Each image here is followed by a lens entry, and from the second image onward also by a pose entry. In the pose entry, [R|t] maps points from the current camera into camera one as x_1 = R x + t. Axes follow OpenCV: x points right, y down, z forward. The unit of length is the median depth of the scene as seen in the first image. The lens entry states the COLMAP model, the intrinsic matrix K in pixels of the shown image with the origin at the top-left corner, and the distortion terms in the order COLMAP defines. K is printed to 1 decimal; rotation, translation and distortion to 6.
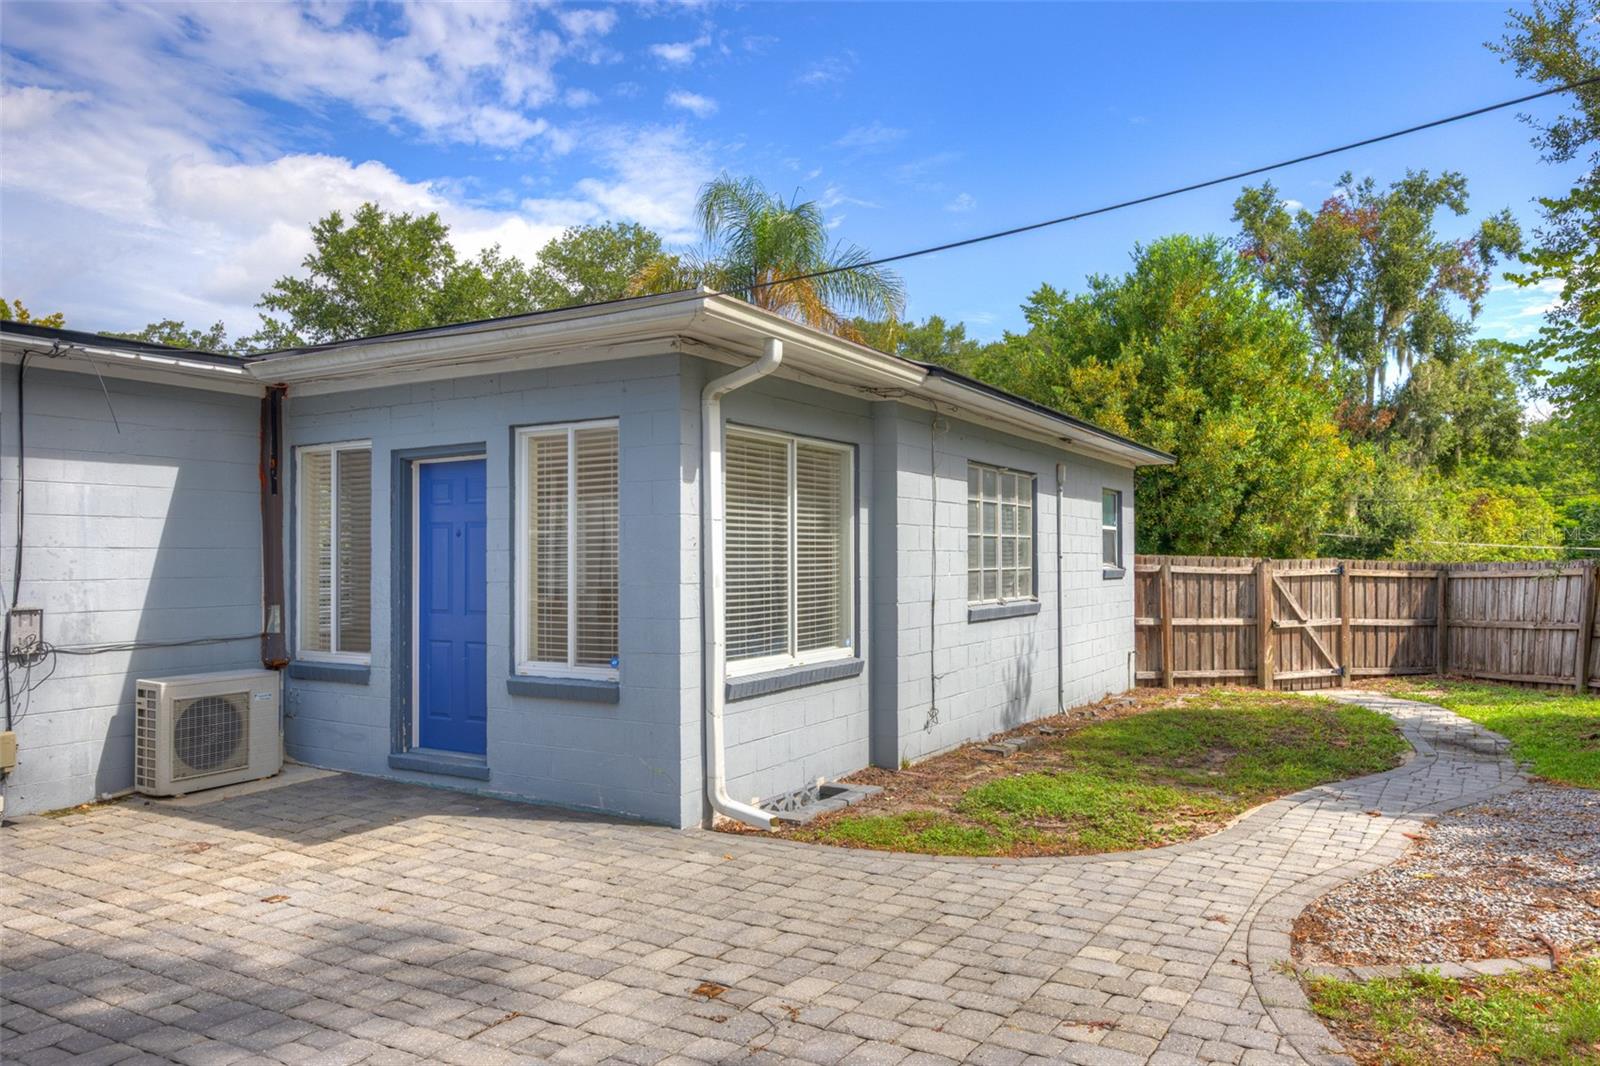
lens RADIAL K [[1121.8, 0, 791.4], [0, 1121.8, 536.8], [0, 0, 1]] dist [0.005287, -0.008508]
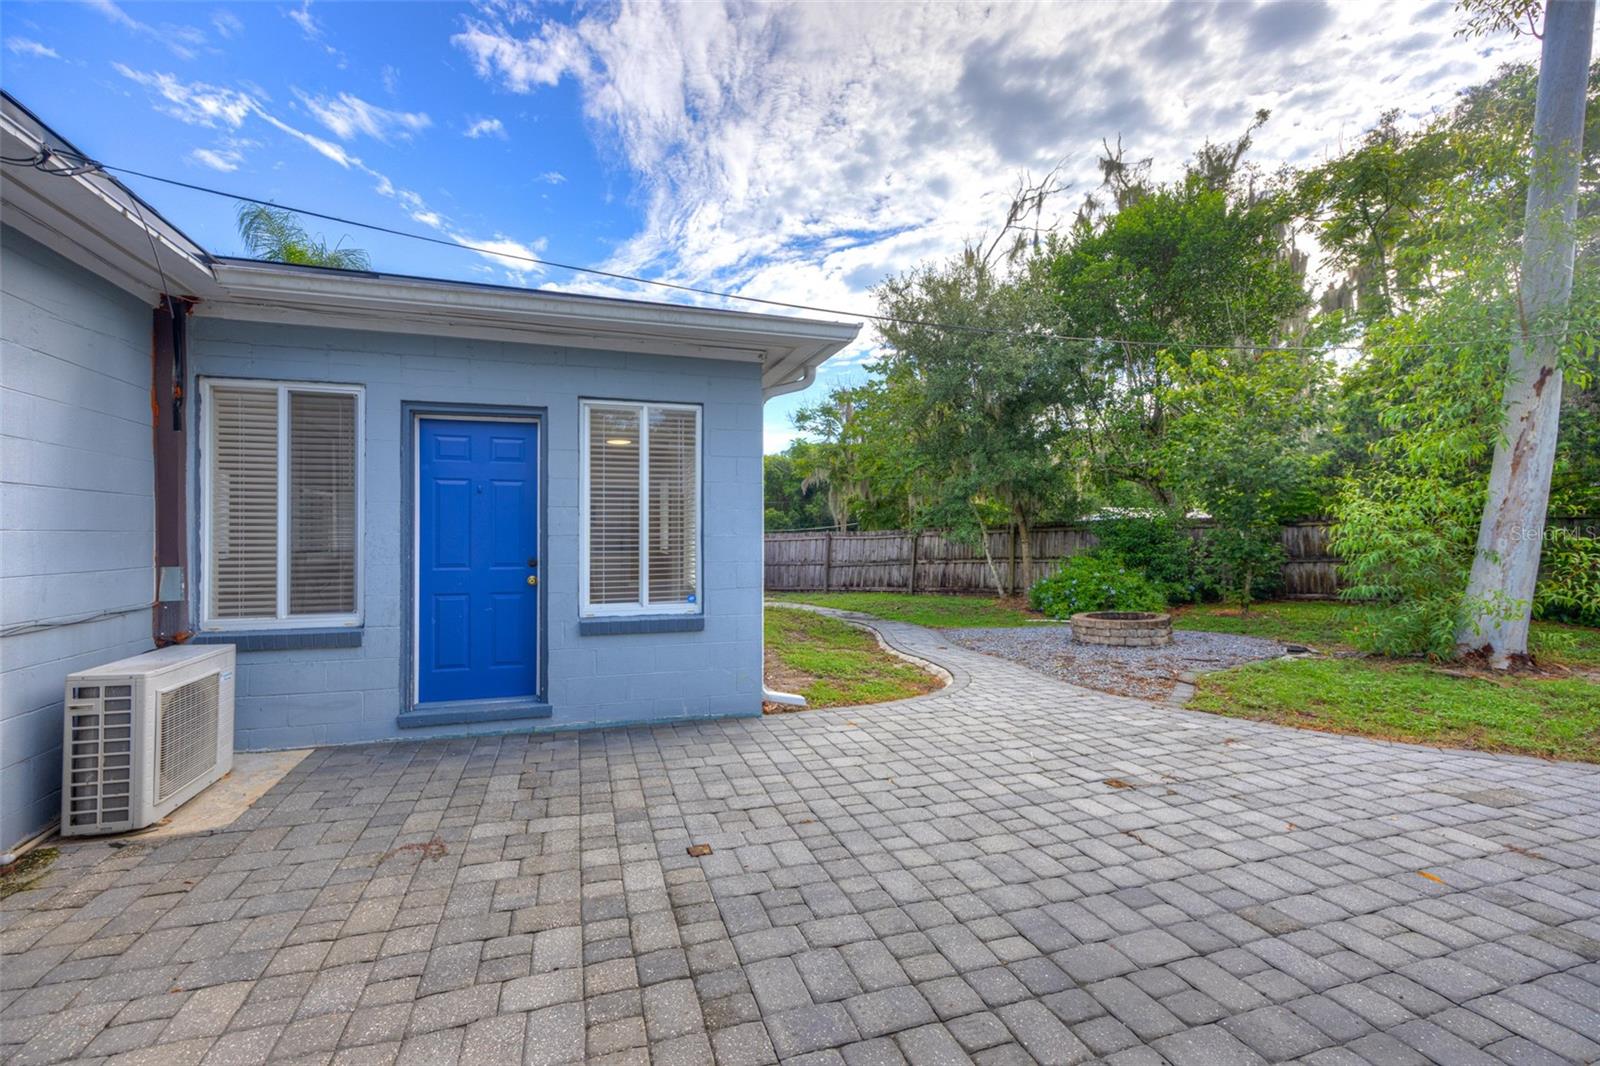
lens RADIAL K [[655.7, 0, 784.1], [0, 655.7, 532.6], [0, 0, 1]] dist [0.007731, -0.000012]
pose [[0.676219, 0.005754, 0.736678, -0.761168], [-0.015674, 0.999856, 0.006579, 0.038284], [-0.736534, -0.015995, 0.676211, 0.517571]]
